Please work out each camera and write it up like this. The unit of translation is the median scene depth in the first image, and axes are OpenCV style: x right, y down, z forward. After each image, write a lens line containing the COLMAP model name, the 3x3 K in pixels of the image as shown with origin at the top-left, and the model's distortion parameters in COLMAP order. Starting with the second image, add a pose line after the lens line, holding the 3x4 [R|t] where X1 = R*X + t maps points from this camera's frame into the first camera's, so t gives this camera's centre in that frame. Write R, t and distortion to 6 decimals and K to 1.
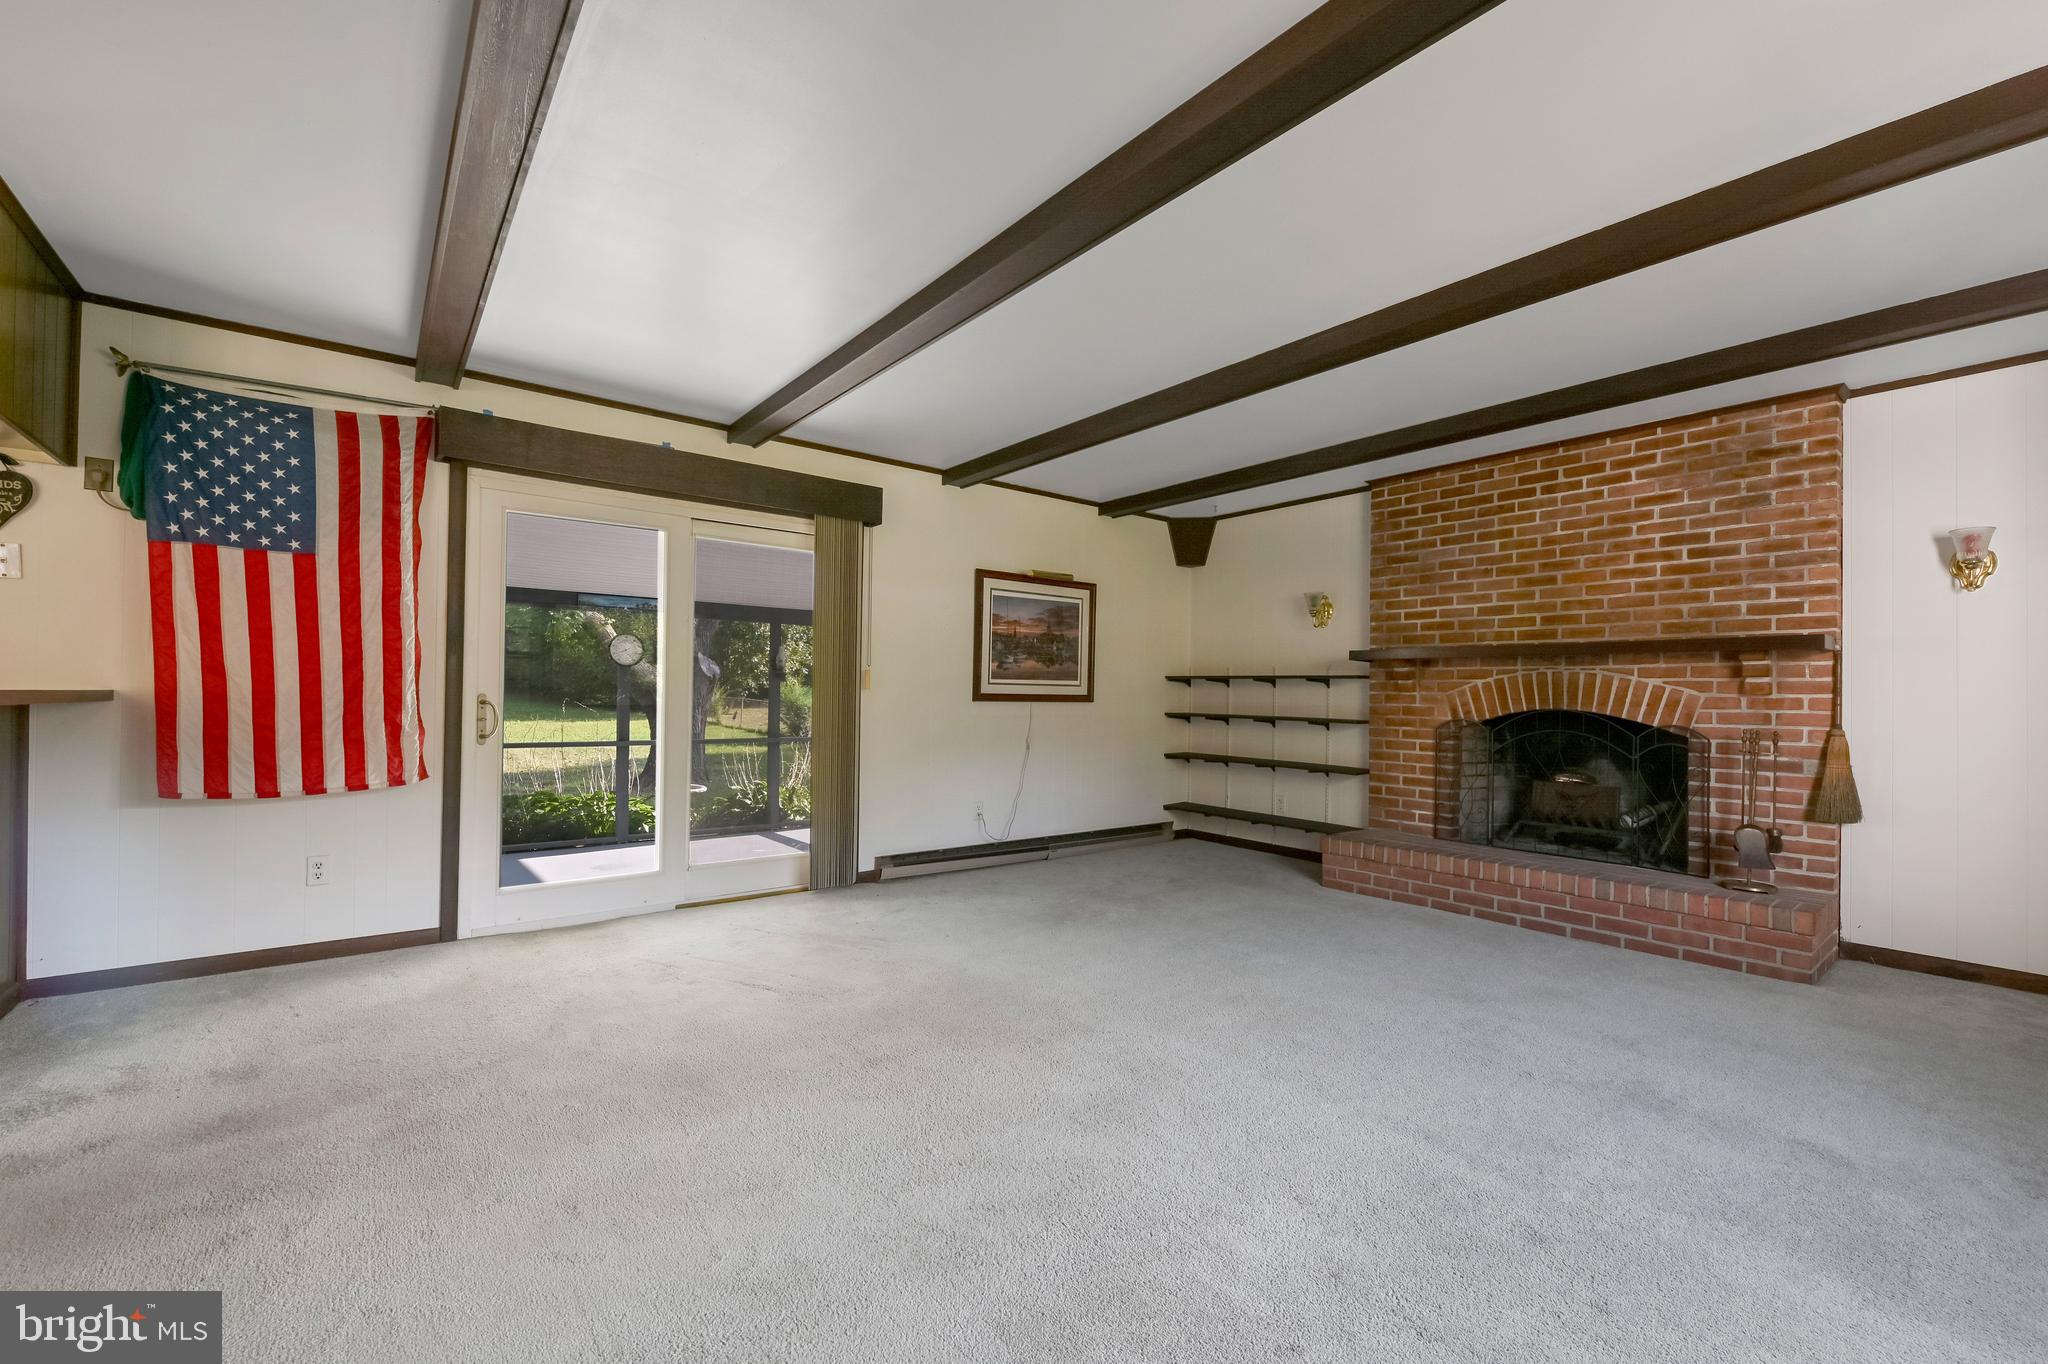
lens RADIAL K [[819.2, 0, 1018.5], [0, 819.2, 693.4], [0, 0, 1]] dist [-0.011251, -0.000337]
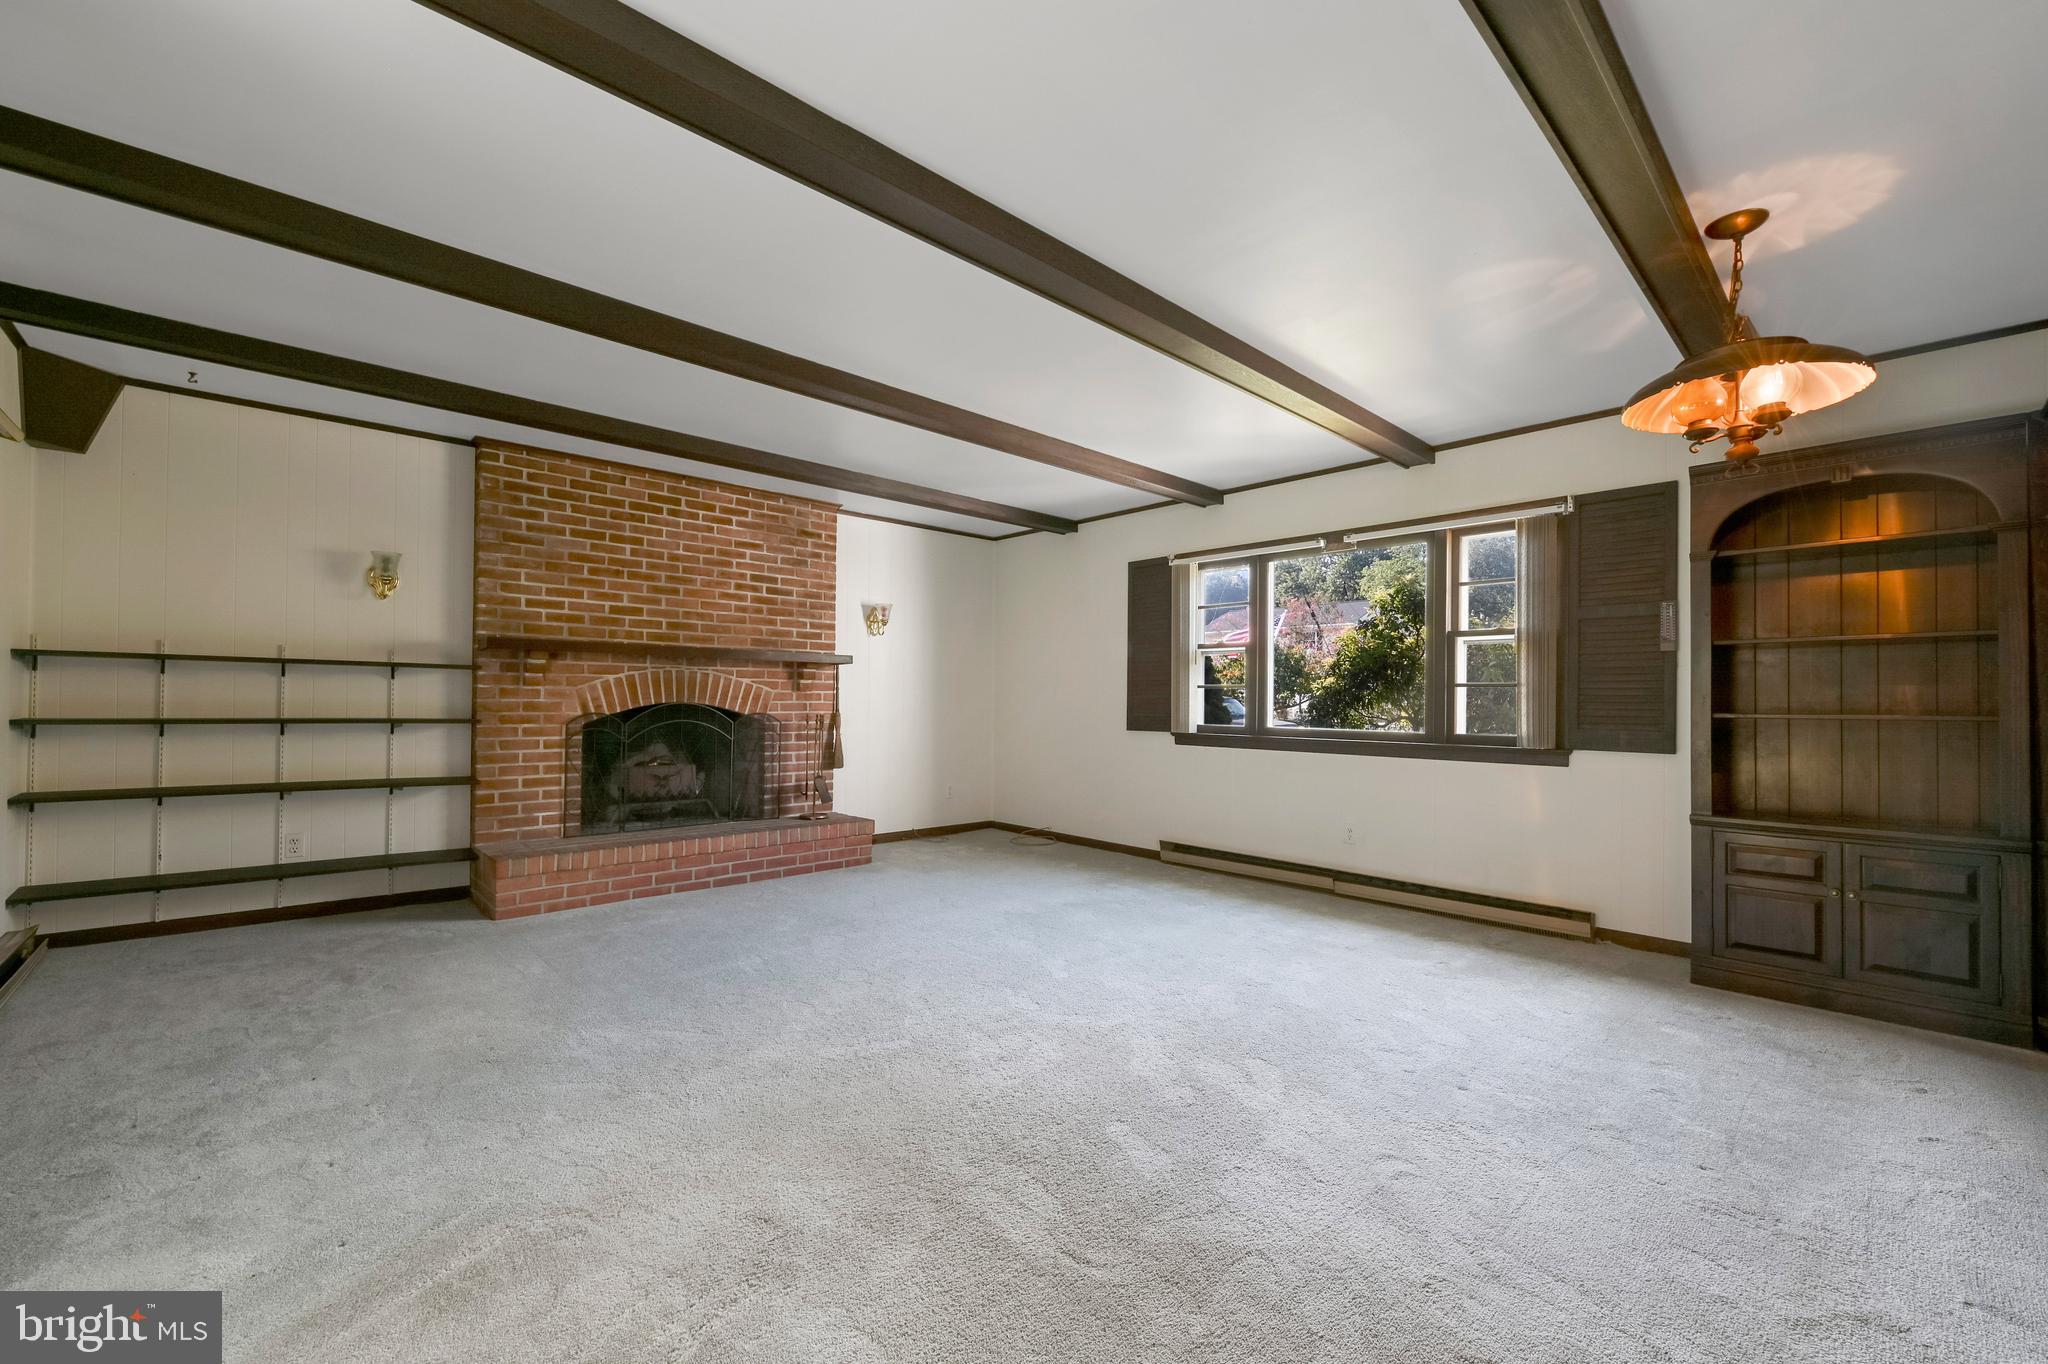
lens RADIAL K [[819.2, 0, 1015.4], [0, 819.2, 690.7], [0, 0, 1]] dist [-0.011251, -0.000337]
pose [[-0.070345, -0.002645, 0.997519, -0.527740], [-0.013443, 0.999908, 0.001703, -0.005644], [-0.997432, -0.013290, -0.070374, 0.577339]]
